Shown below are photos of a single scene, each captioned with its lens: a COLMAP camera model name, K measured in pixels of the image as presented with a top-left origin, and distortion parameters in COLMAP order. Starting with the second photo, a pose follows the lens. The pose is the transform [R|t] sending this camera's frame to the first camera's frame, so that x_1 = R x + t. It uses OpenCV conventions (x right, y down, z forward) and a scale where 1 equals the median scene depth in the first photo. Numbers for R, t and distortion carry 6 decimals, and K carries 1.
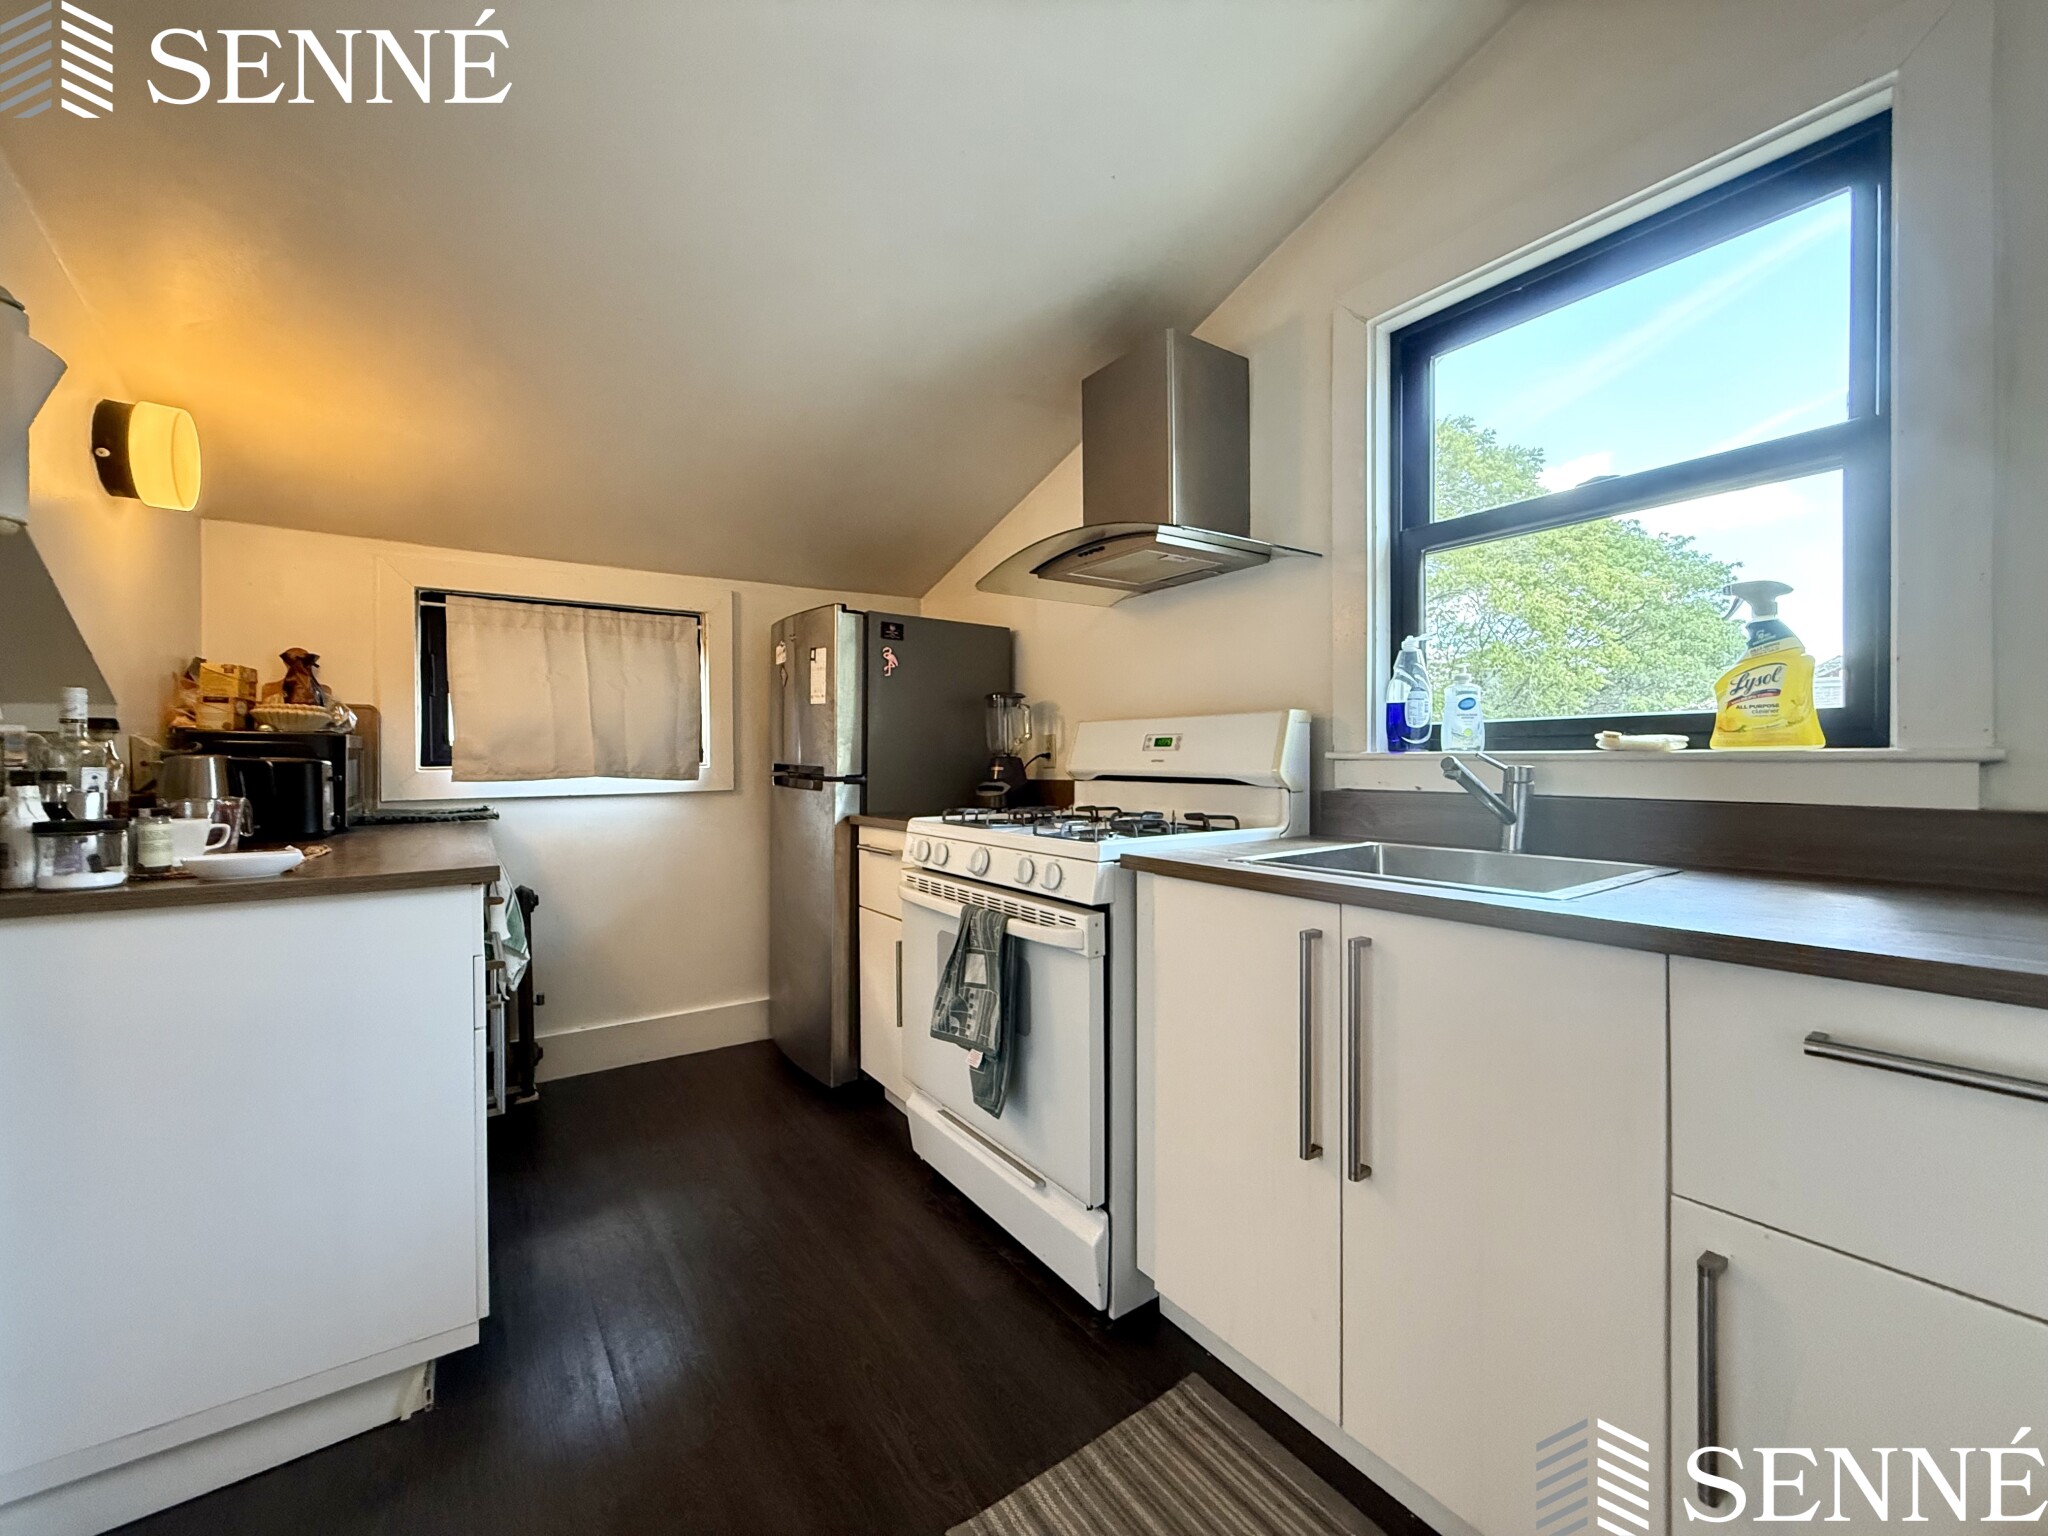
lens RADIAL K [[814.9, 0, 1021.5], [0, 814.9, 766.2], [0, 0, 1]] dist [0.003862, 0.000465]
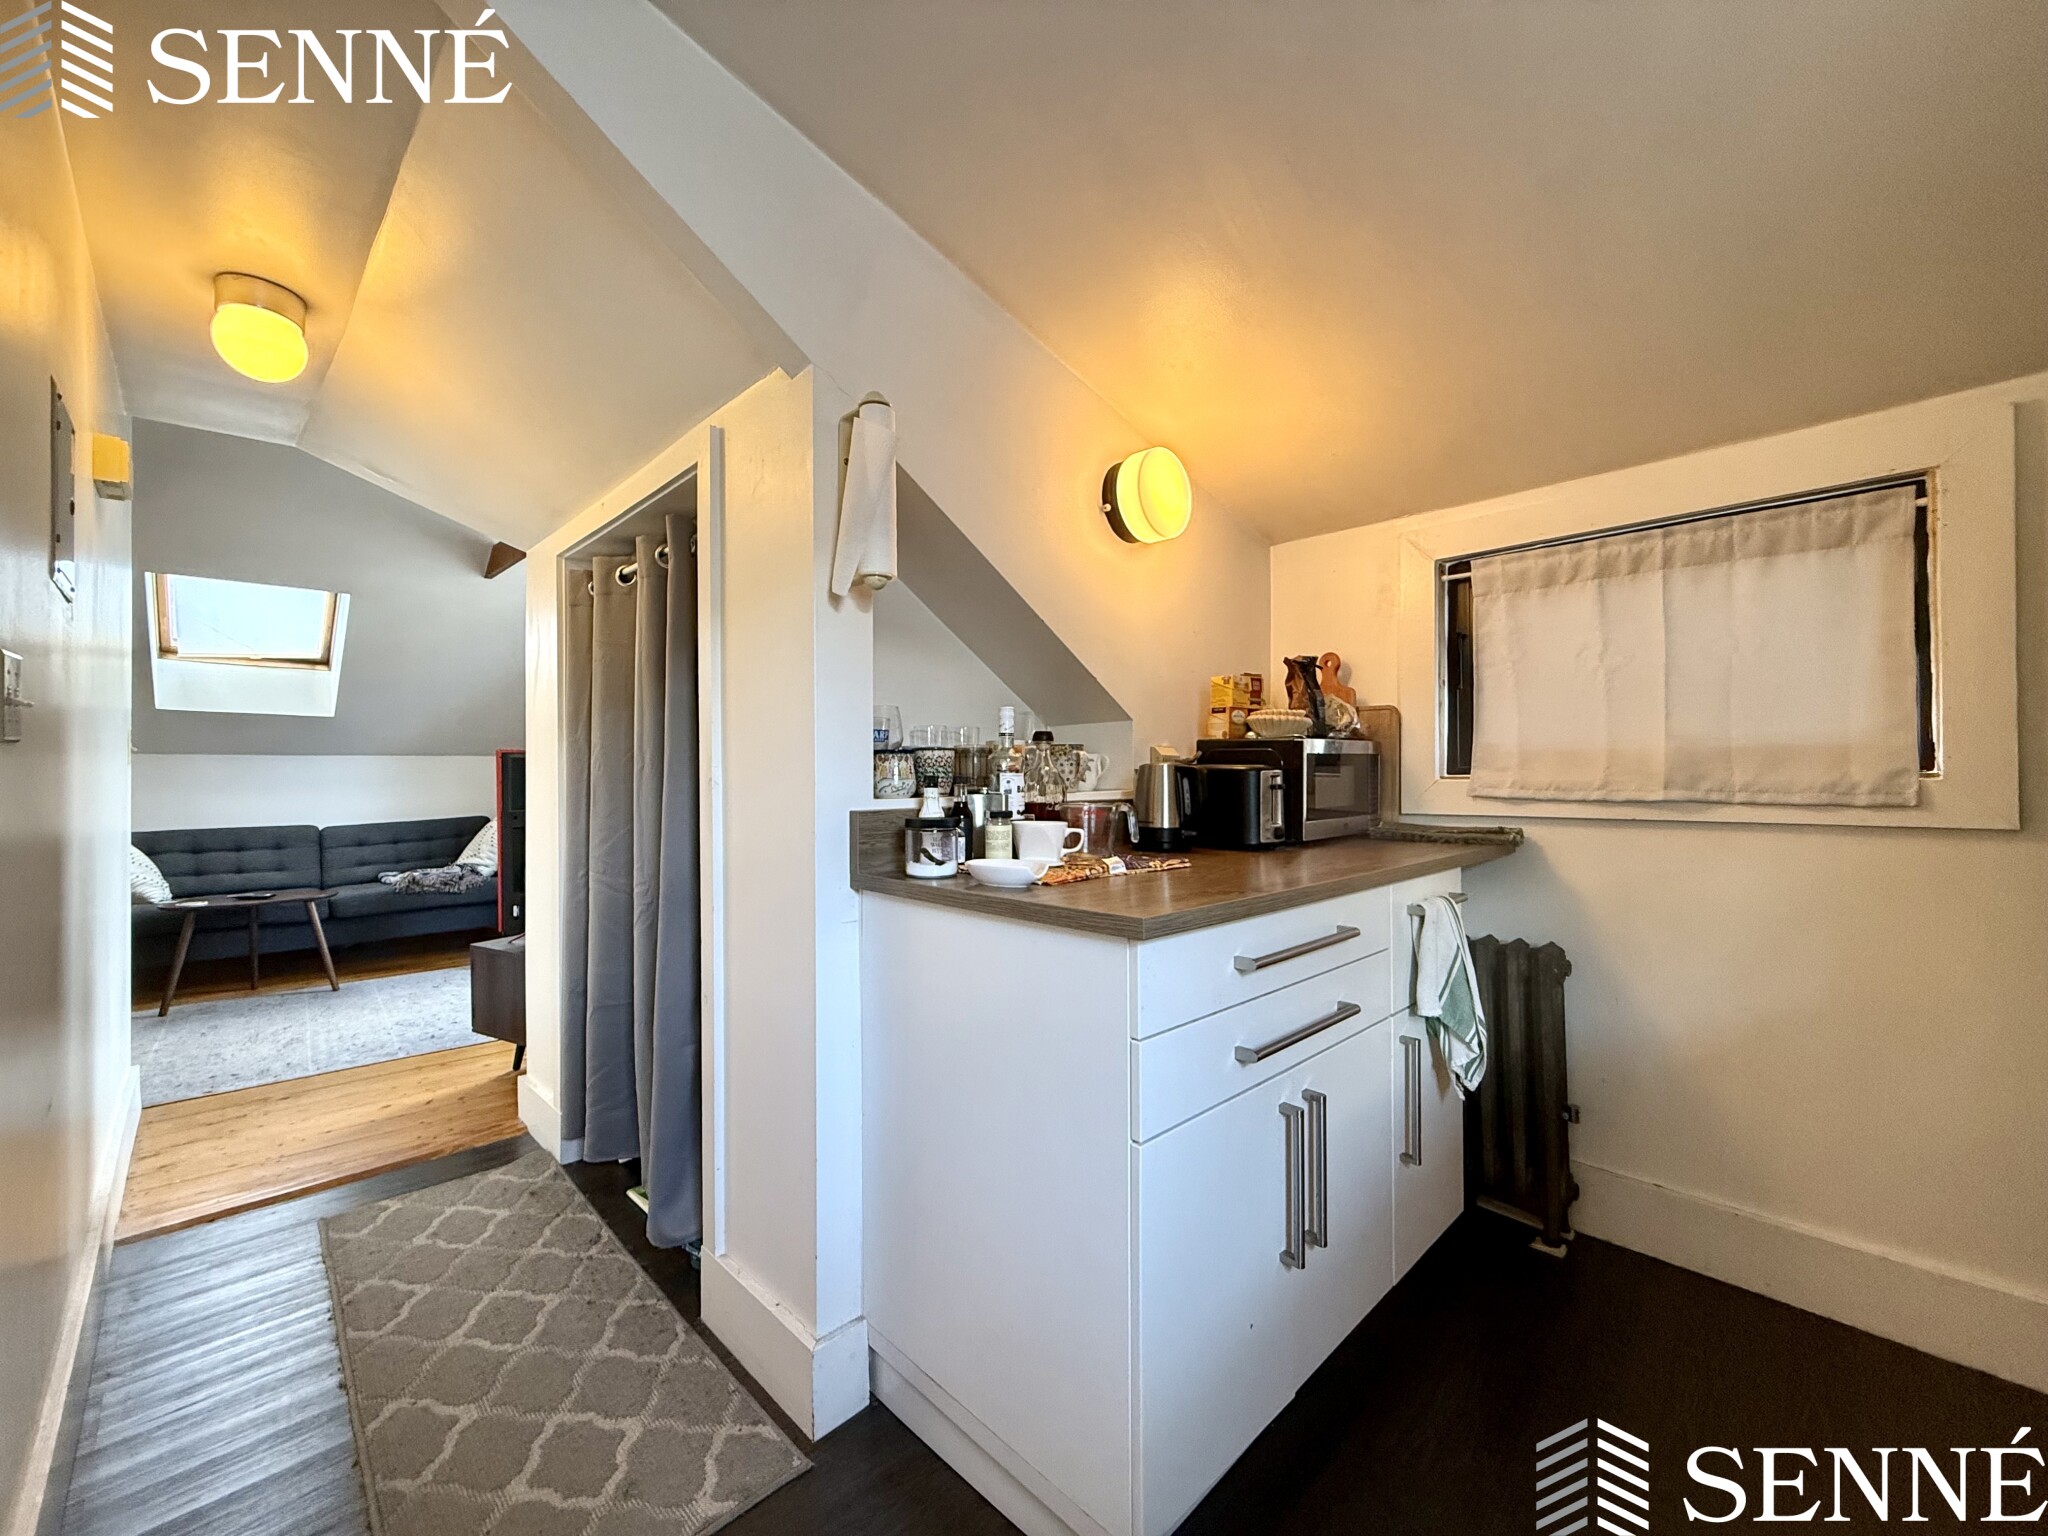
lens RADIAL K [[814.9, 0, 1025.7], [0, 814.9, 769.4], [0, 0, 1]] dist [0.003862, 0.000465]
pose [[0.169941, 0.000146, -0.985454, 0.012588], [-0.006023, 0.999981, -0.000890, -0.001777], [0.985436, 0.006087, 0.169939, 0.466825]]
